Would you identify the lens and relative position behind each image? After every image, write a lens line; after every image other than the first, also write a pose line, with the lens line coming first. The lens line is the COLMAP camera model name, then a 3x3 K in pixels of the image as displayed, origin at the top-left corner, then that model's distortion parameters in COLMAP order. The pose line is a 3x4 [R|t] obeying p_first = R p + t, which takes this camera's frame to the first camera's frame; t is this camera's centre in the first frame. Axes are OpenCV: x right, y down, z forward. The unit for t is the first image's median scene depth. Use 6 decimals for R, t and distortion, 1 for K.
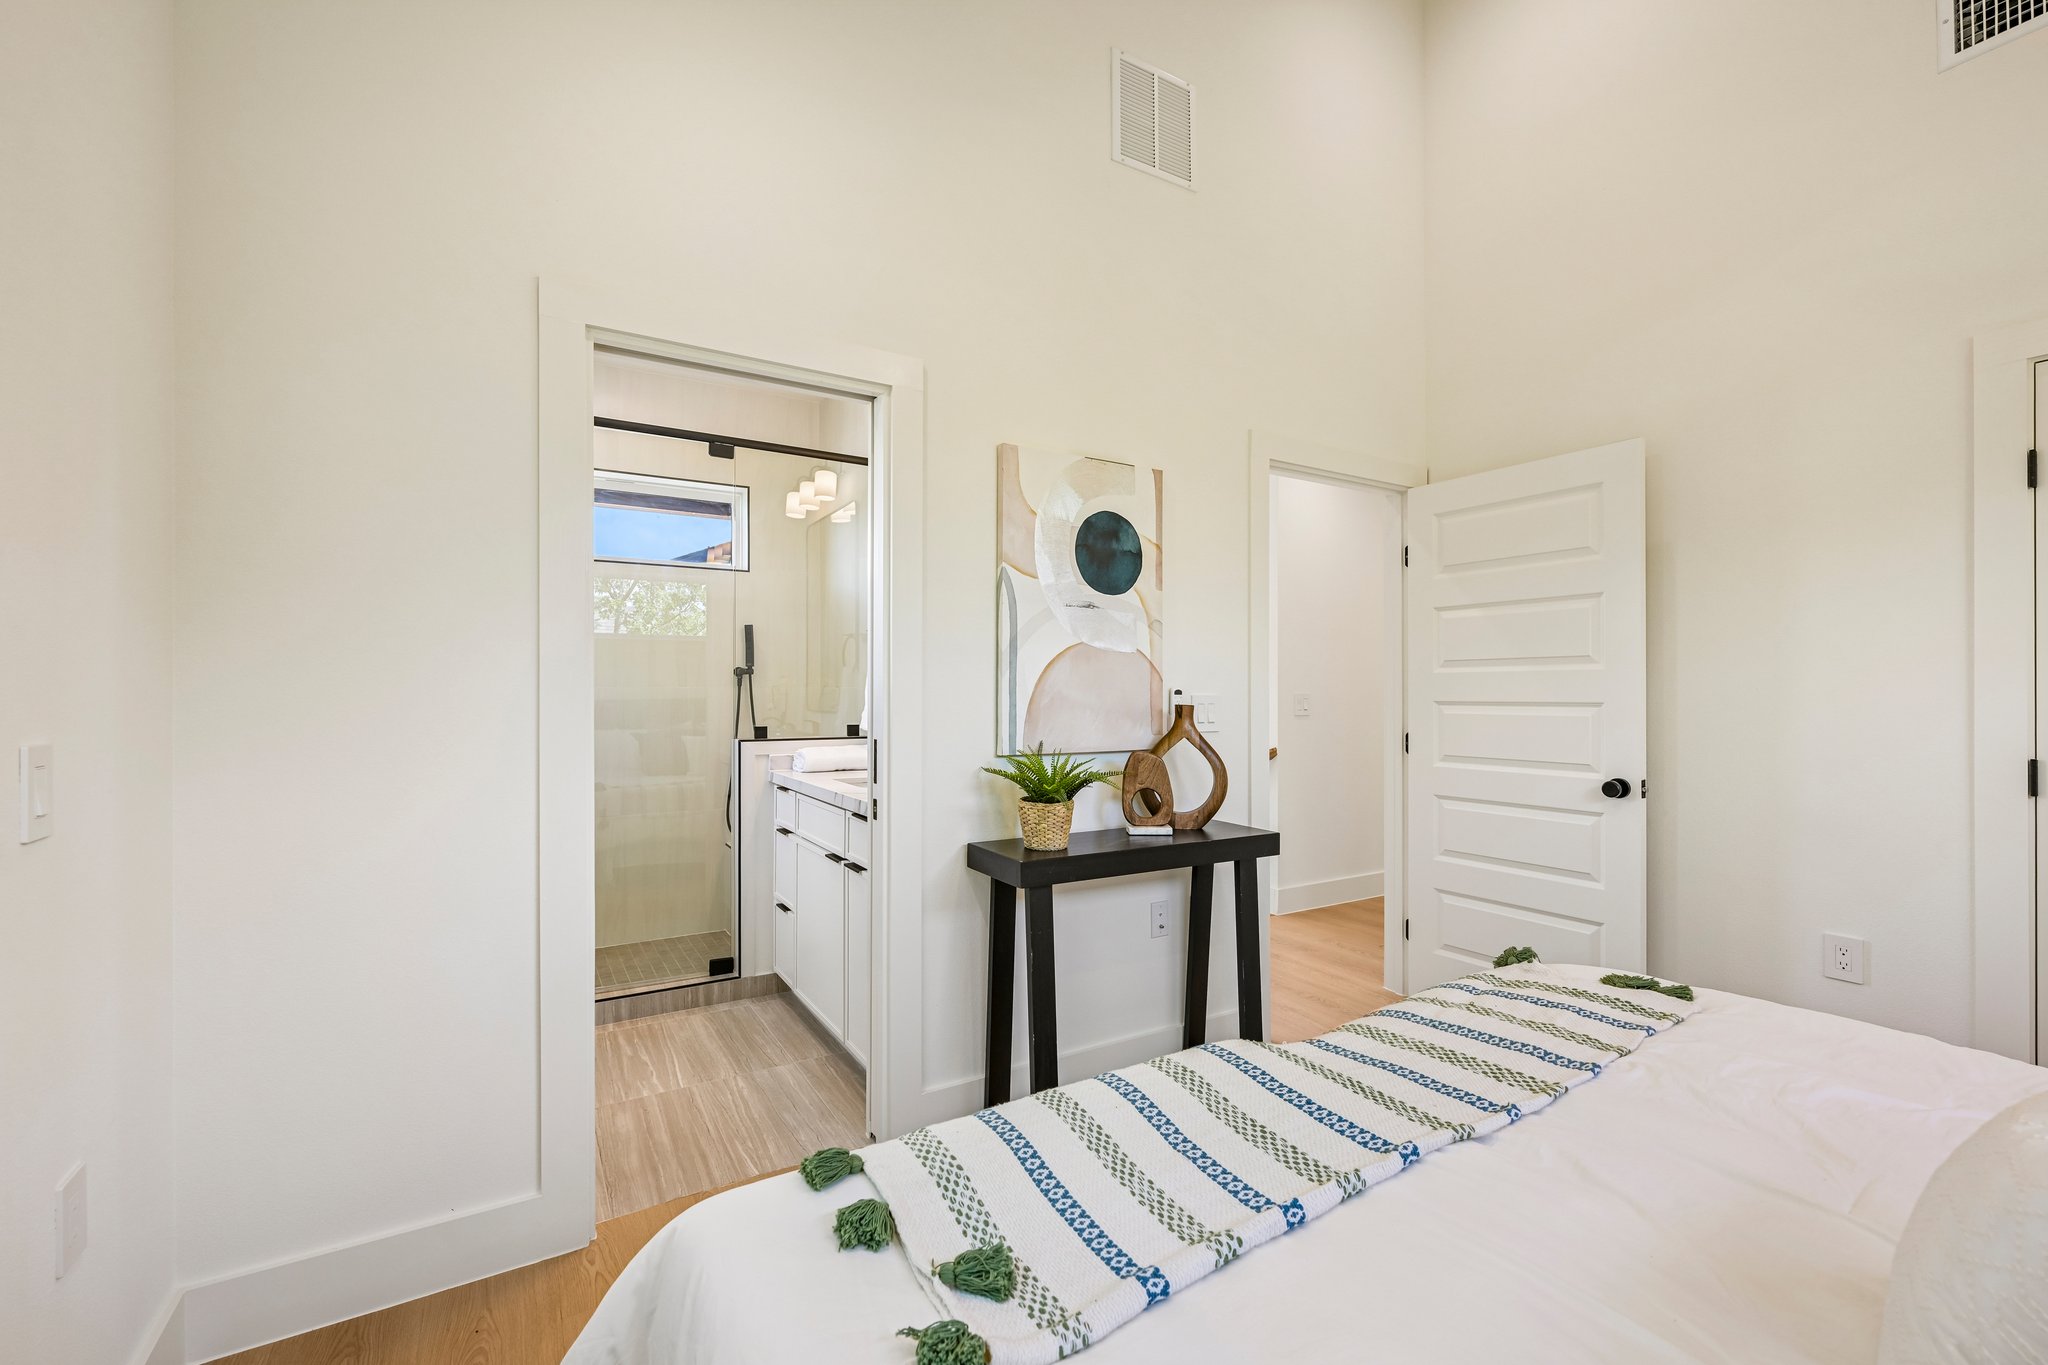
lens RADIAL K [[840.8, 0, 1019.6], [0, 840.8, 691.4], [0, 0, 1]] dist [-0.000083, 0.000079]
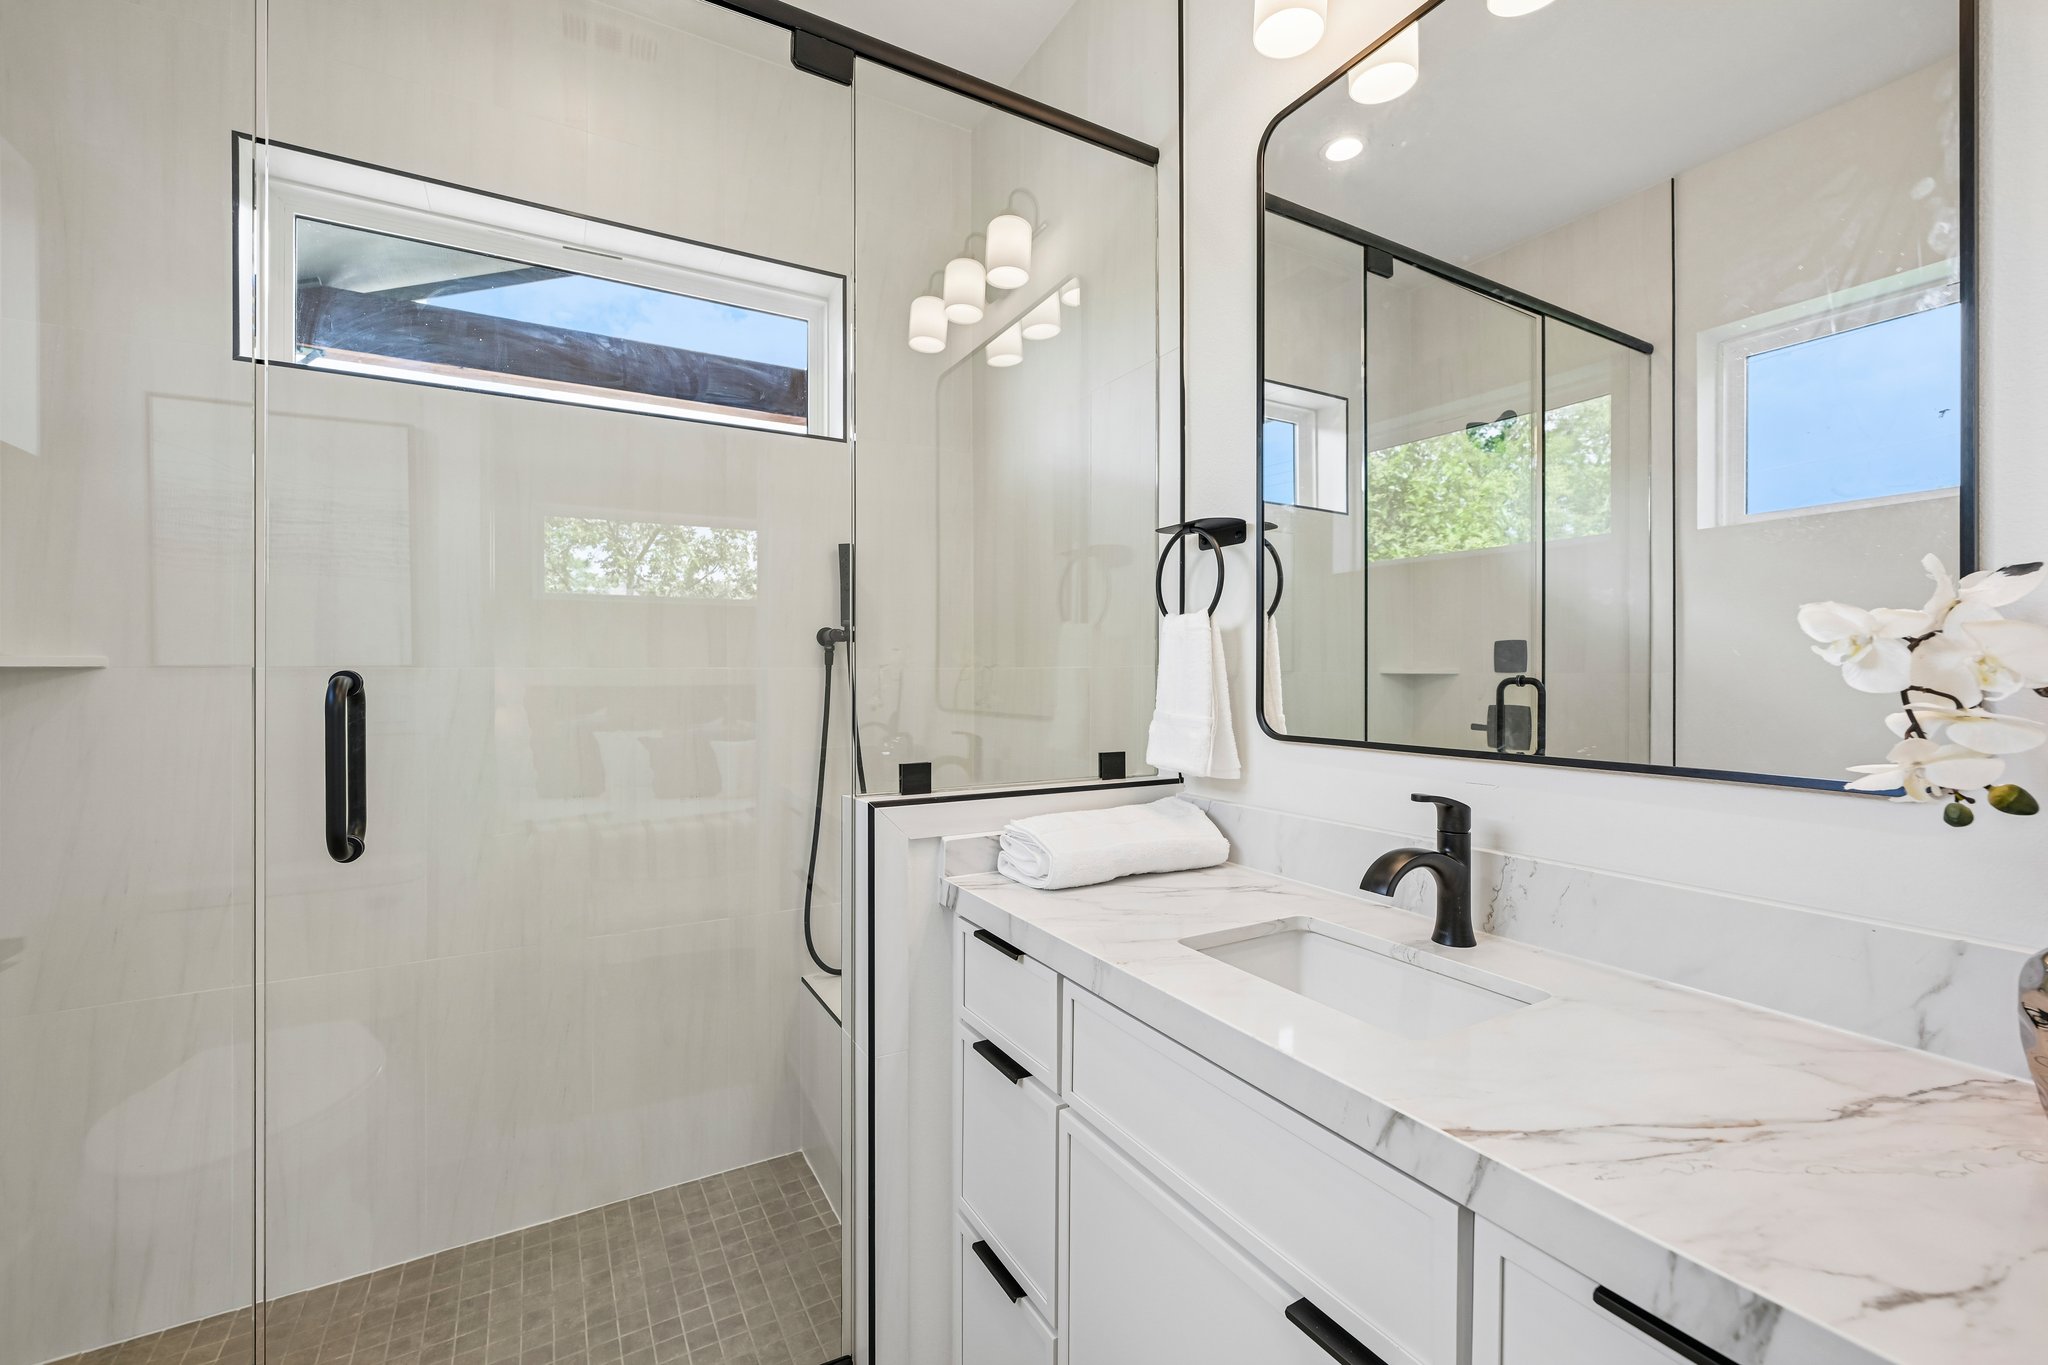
lens RADIAL K [[840.8, 0, 1021.8], [0, 840.8, 674.3], [0, 0, 1]] dist [-0.000083, 0.000079]
pose [[0.999754, 0.001614, -0.022136, -0.224429], [-0.001583, 0.999998, 0.001409, -0.001608], [0.022138, -0.001374, 0.999754, 0.542010]]
